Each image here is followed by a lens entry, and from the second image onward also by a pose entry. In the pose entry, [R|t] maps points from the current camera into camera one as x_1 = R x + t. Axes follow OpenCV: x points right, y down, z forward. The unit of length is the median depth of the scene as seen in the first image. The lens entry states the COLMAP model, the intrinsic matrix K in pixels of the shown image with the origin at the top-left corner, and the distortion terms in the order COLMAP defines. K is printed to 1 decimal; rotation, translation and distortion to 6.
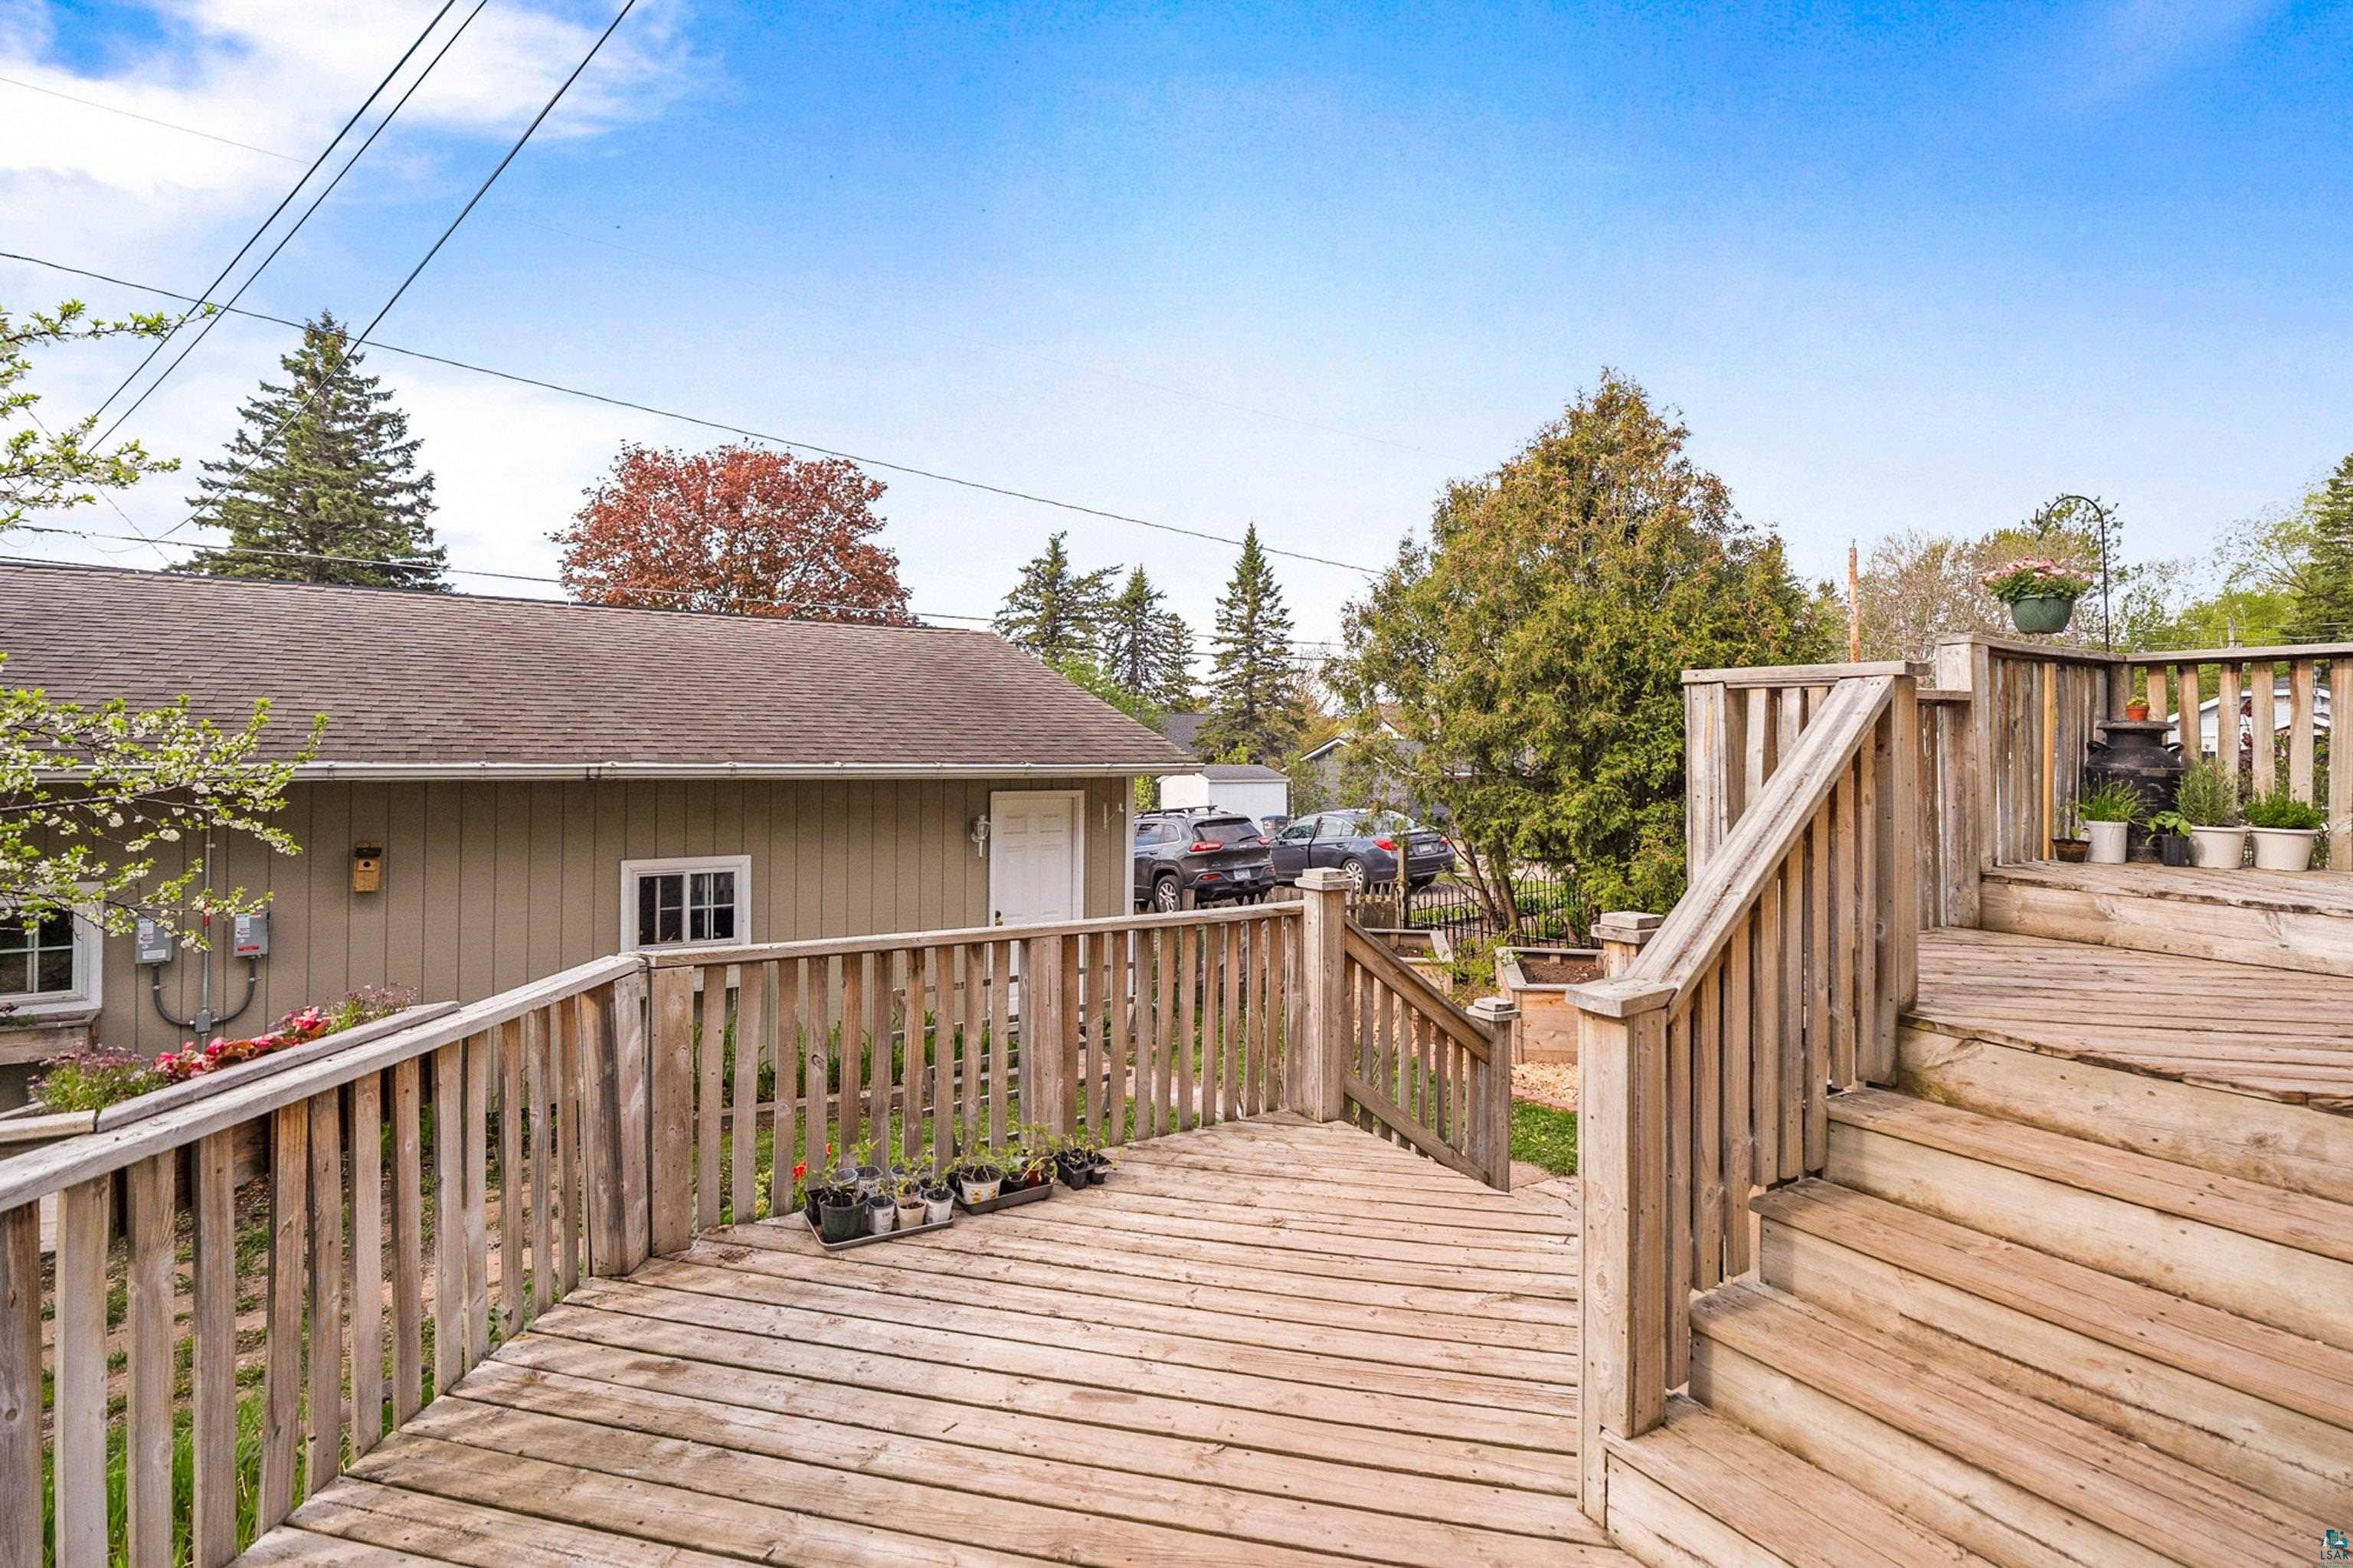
lens RADIAL K [[1087.7, 0, 1174.0], [0, 1087.7, 753.2], [0, 0, 1]] dist [0.000238, 0.000223]
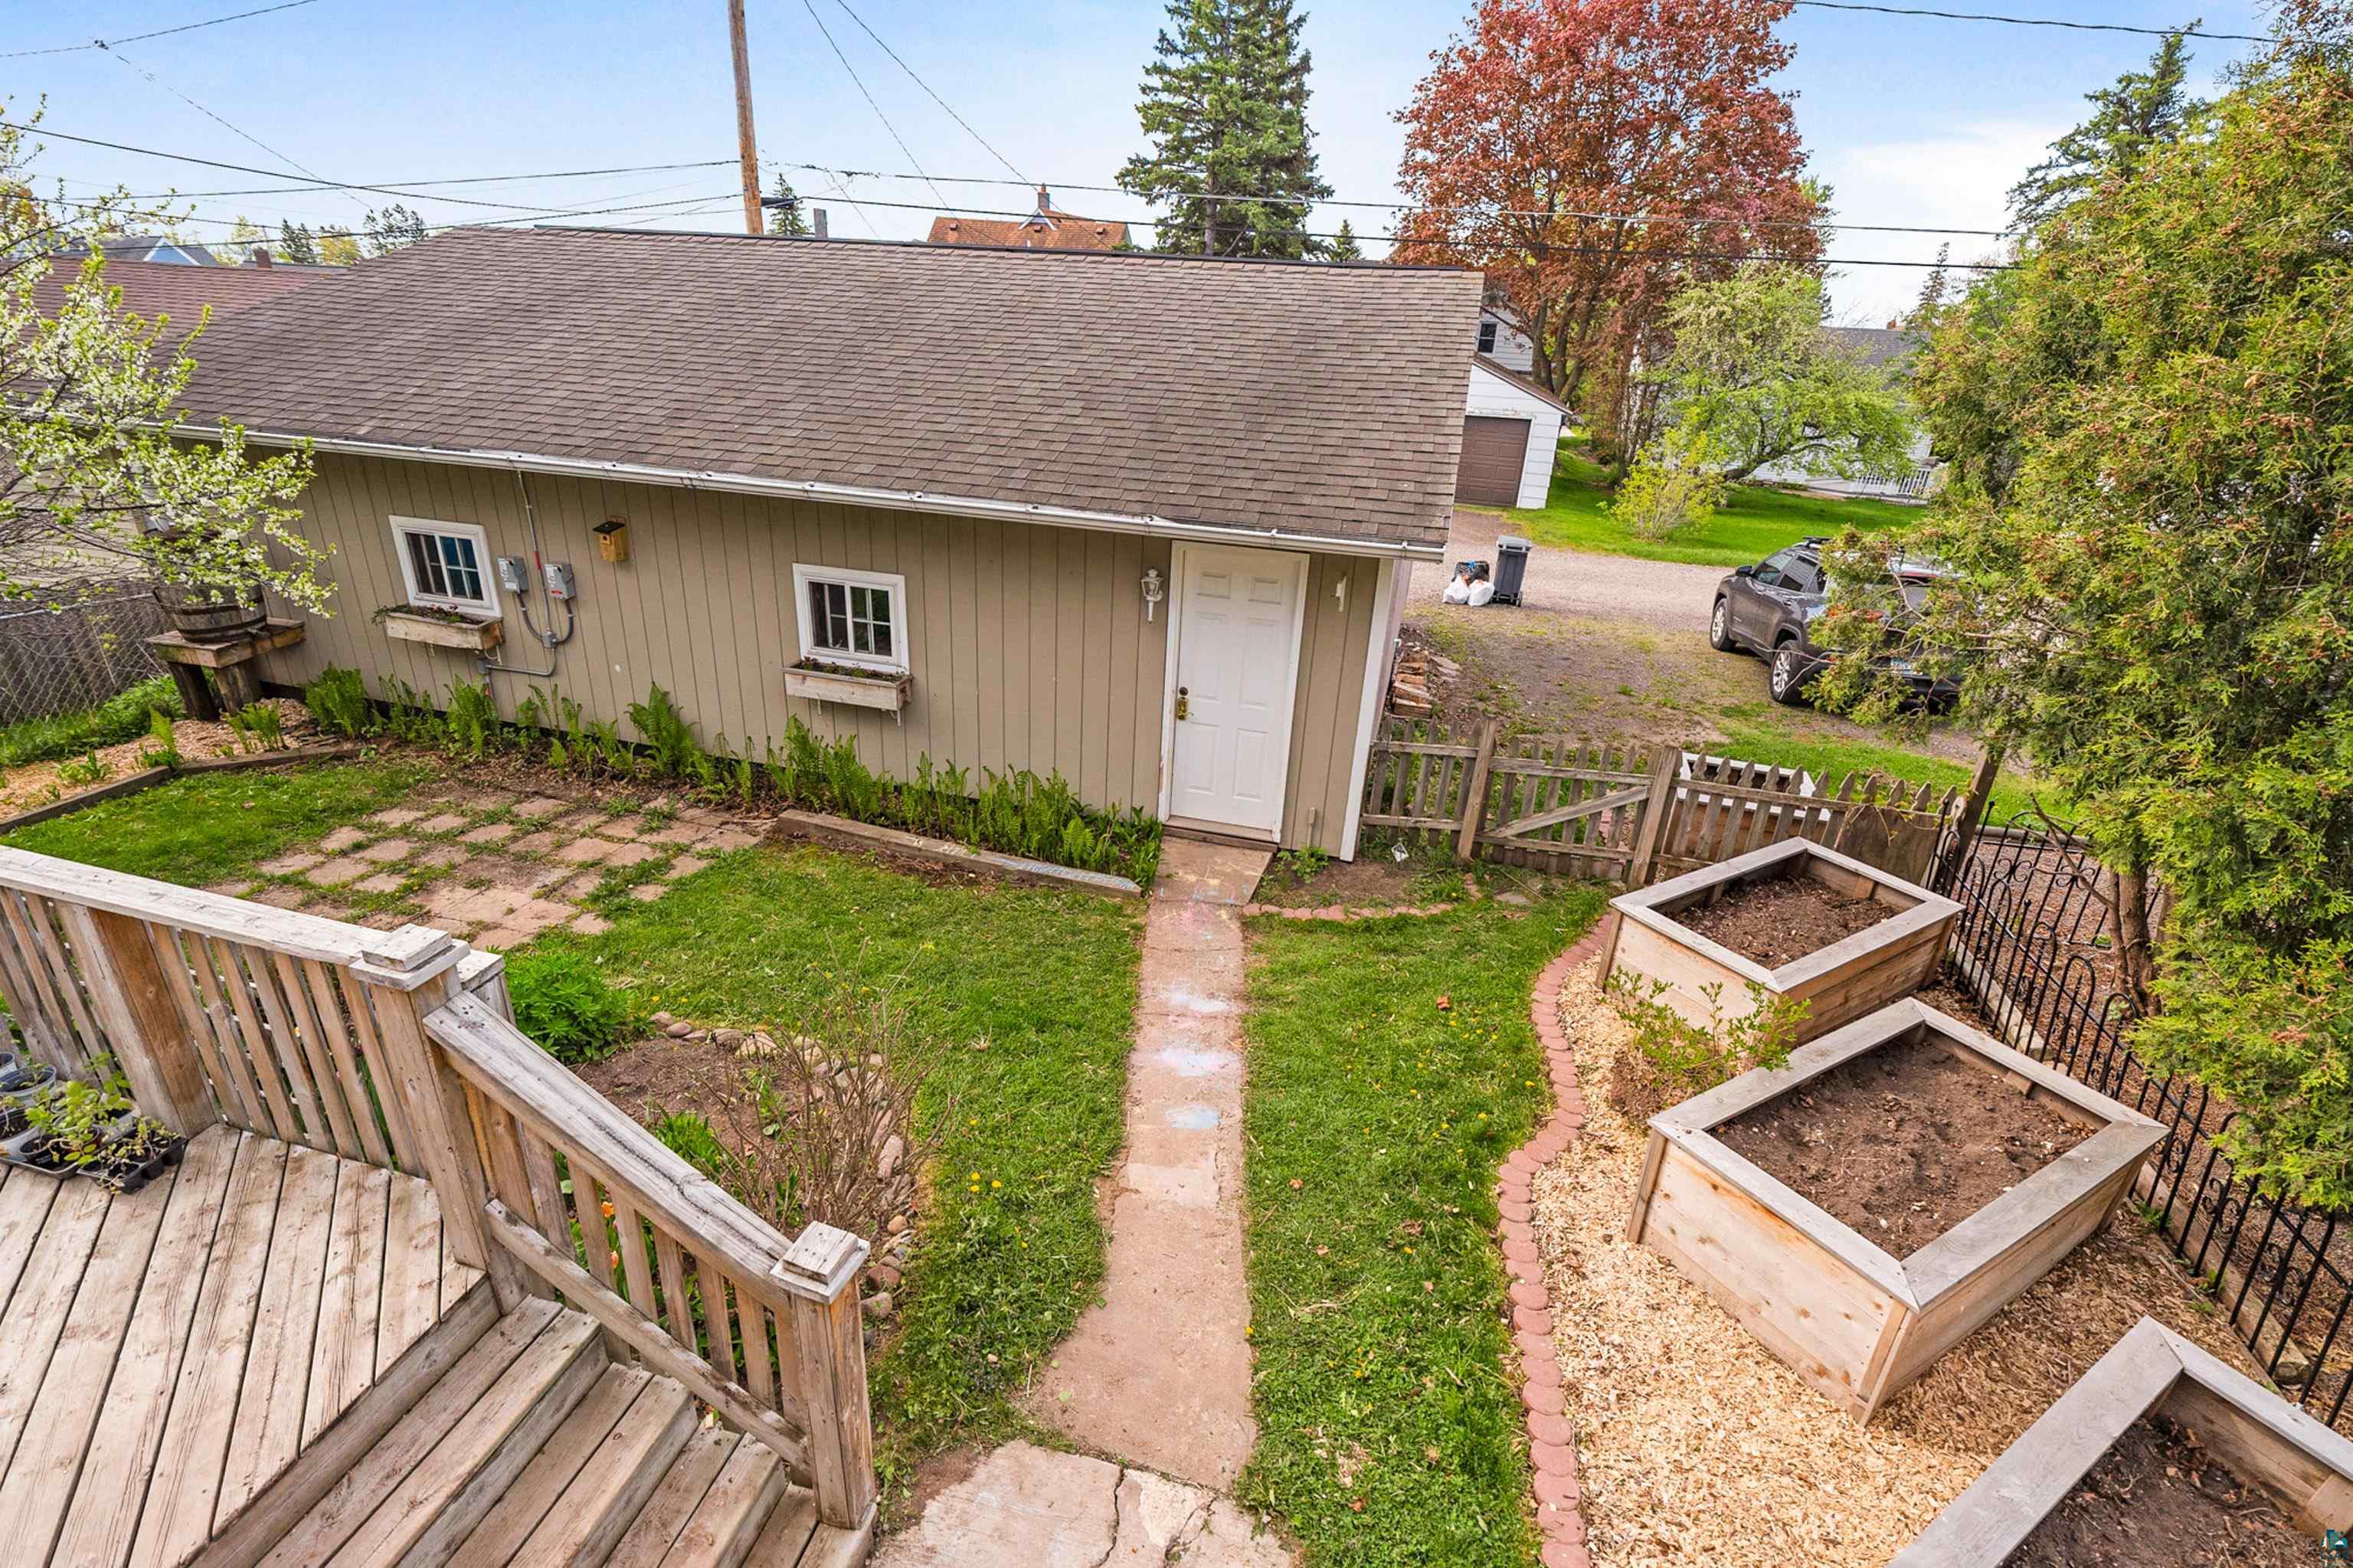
lens RADIAL K [[1067.7, 0, 1176.5], [0, 1067.7, 784.0], [0, 0, 1]] dist [-0.001692, 0.000151]
pose [[0.682850, 0.325494, -0.654041, 0.101177], [-0.052226, 0.914720, 0.400699, -0.028855], [0.728689, -0.239459, 0.641616, 0.121957]]
